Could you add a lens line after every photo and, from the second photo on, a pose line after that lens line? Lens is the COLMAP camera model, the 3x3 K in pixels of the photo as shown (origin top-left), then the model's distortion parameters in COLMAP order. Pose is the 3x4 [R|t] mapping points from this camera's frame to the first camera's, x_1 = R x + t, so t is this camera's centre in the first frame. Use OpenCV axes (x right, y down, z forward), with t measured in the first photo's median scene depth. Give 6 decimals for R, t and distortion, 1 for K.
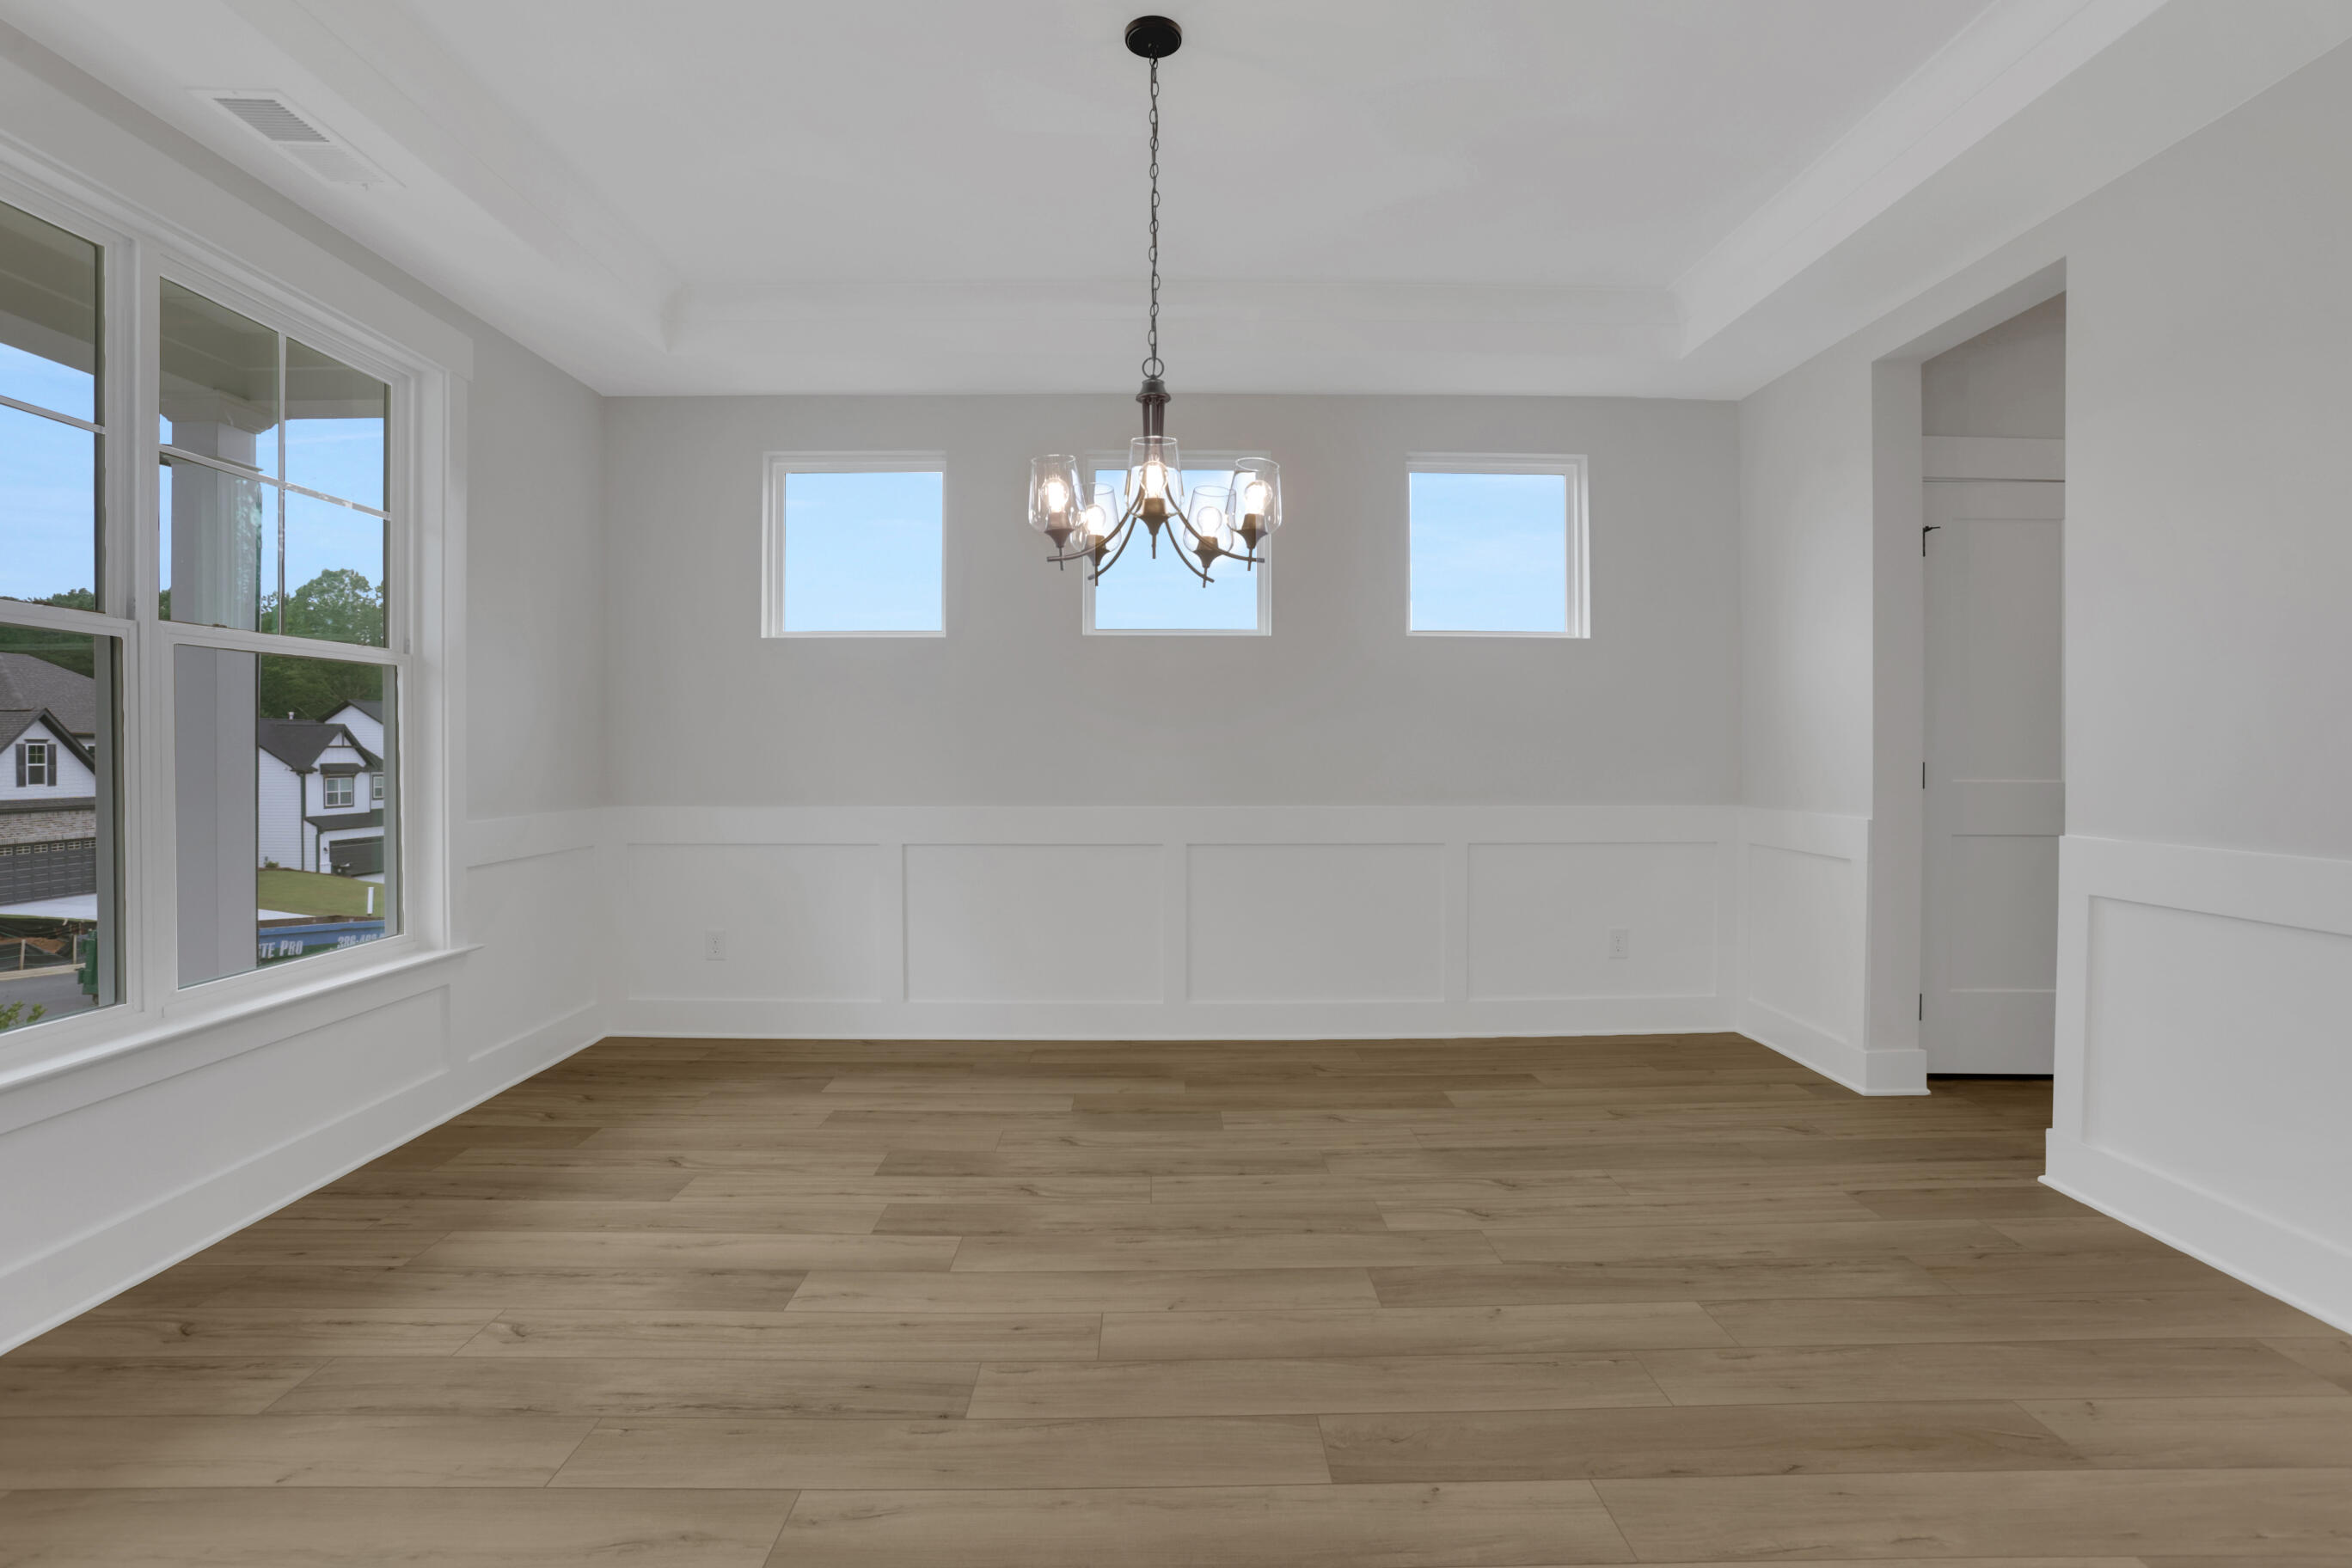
lens RADIAL K [[1114.3, 0, 1188.7], [0, 1114.3, 764.2], [0, 0, 1]] dist [-0.061153, 0.022603]
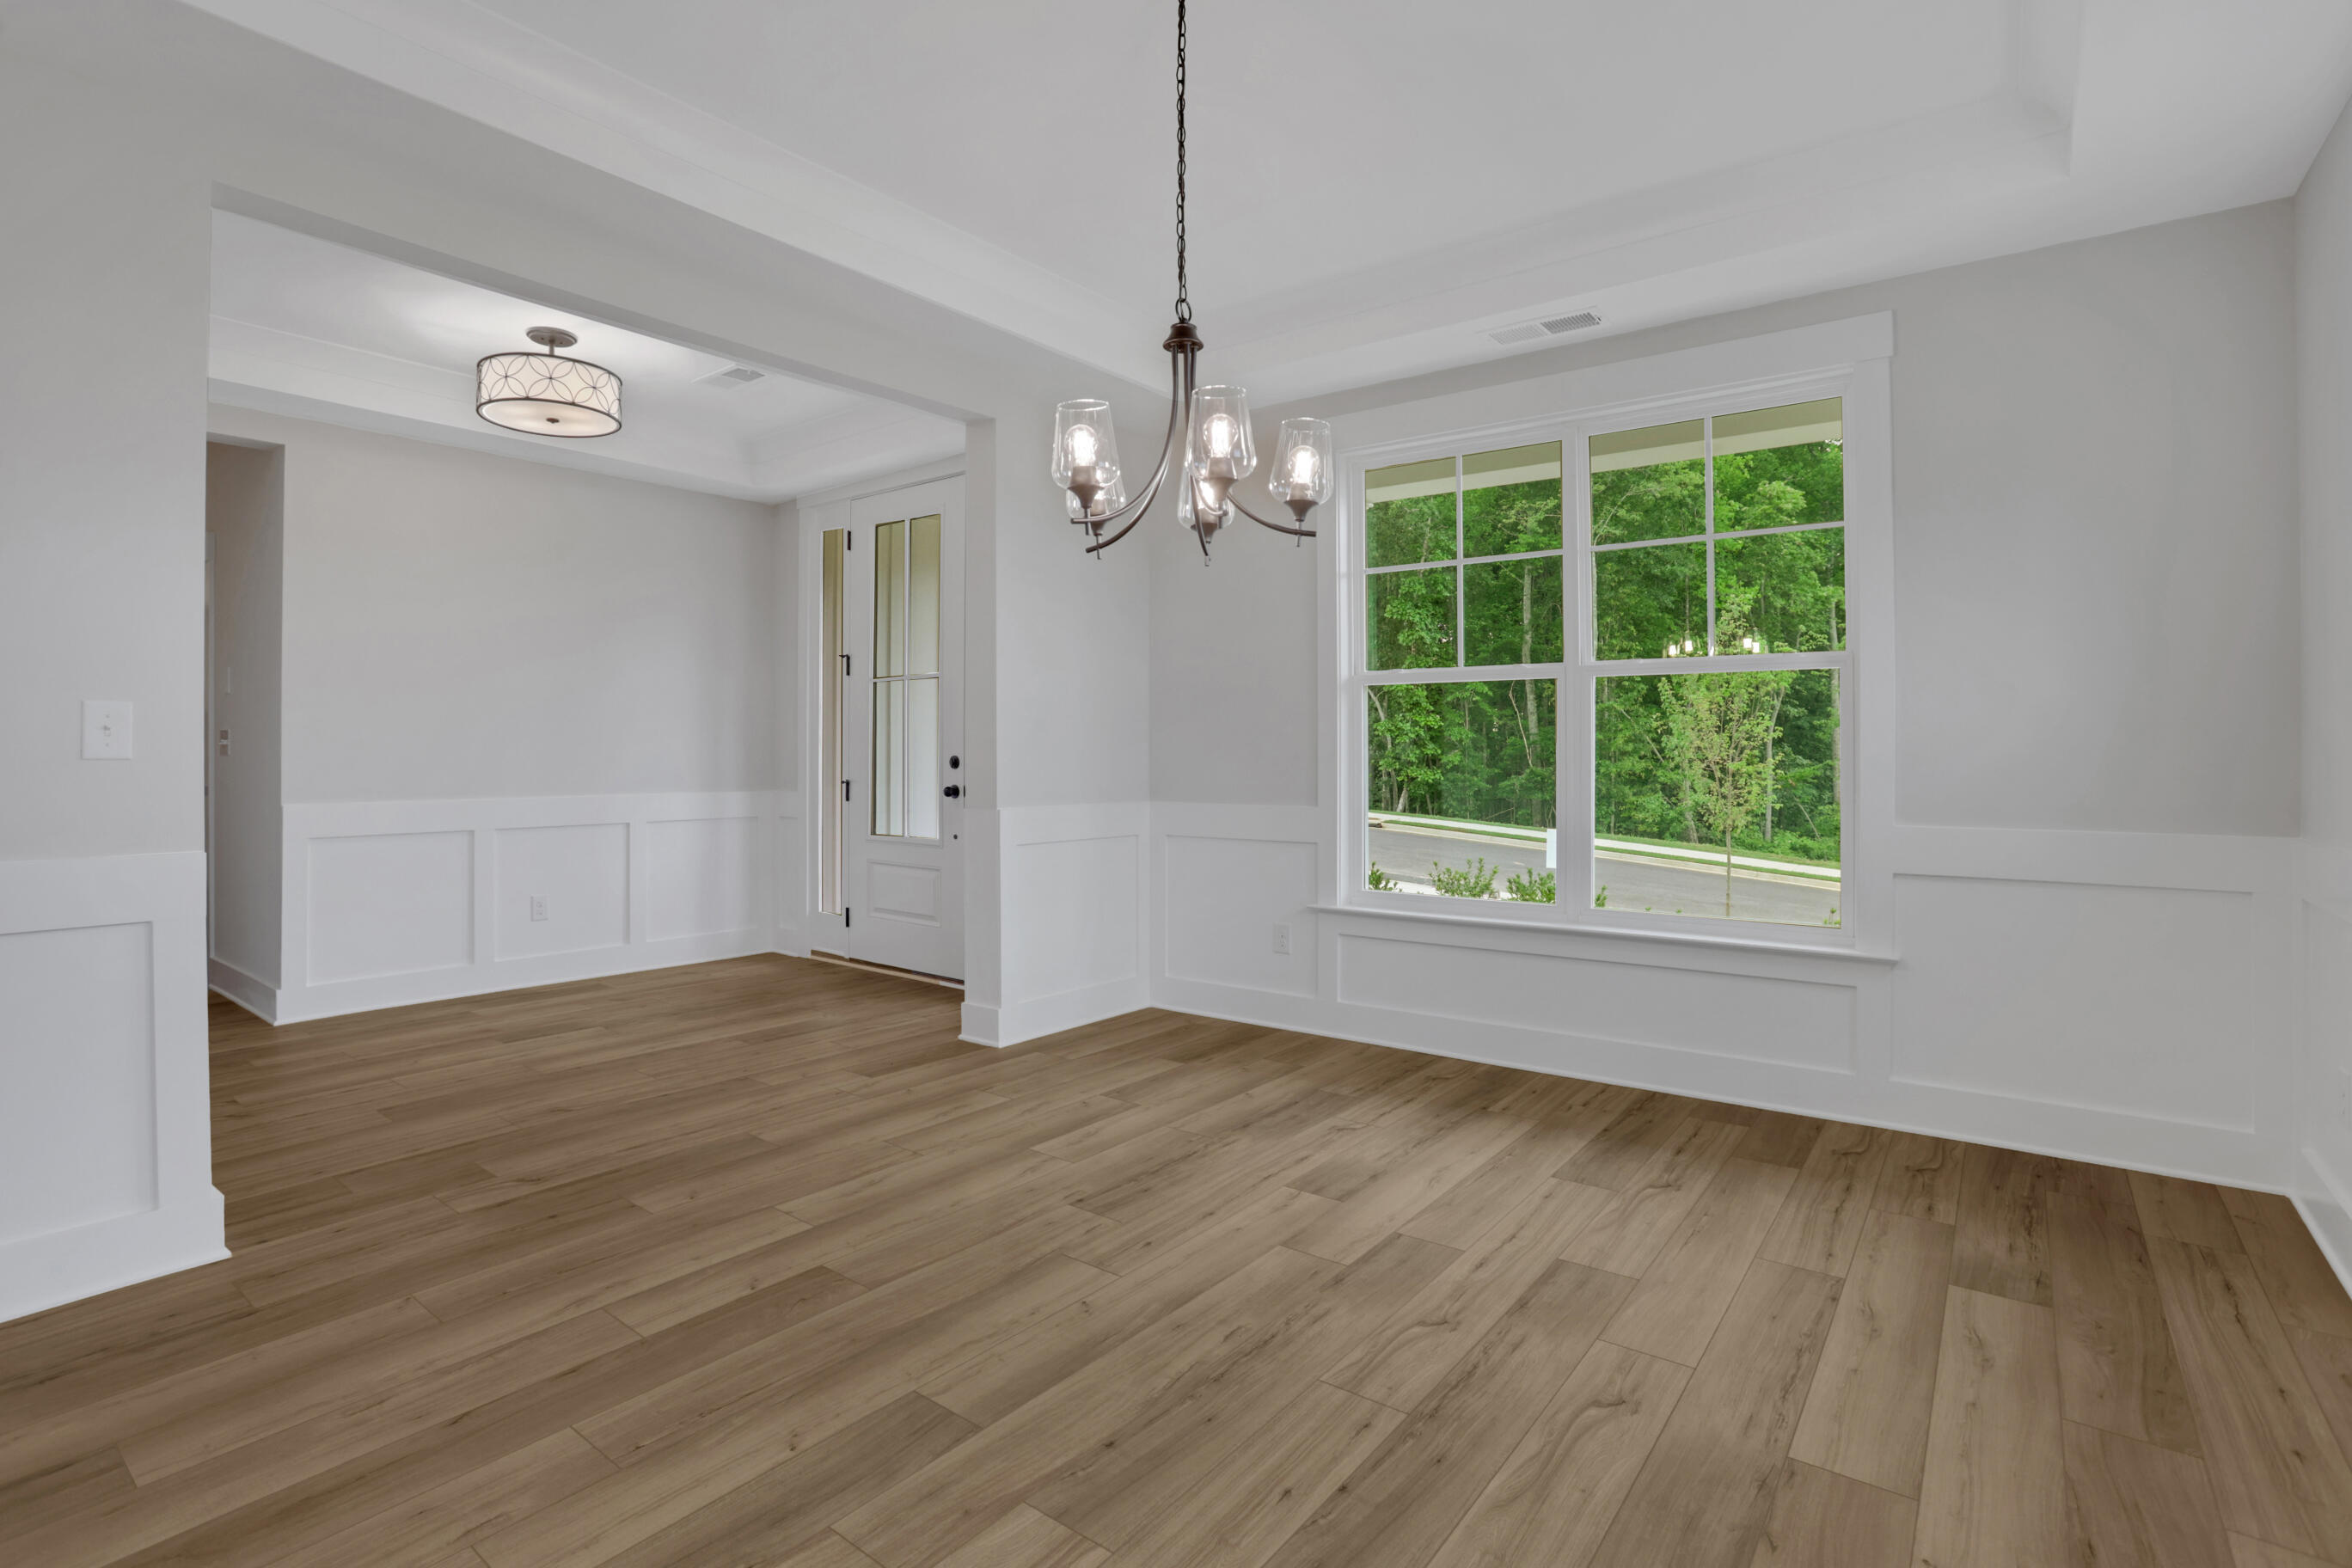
lens RADIAL K [[1114.3, 0, 1191.3], [0, 1114.3, 766.8], [0, 0, 1]] dist [-0.061153, 0.022603]
pose [[-0.622356, 0.010638, -0.782662, 0.667988], [-0.008850, 0.999748, 0.020625, -0.023689], [0.782684, 0.019763, -0.622105, 1.589265]]
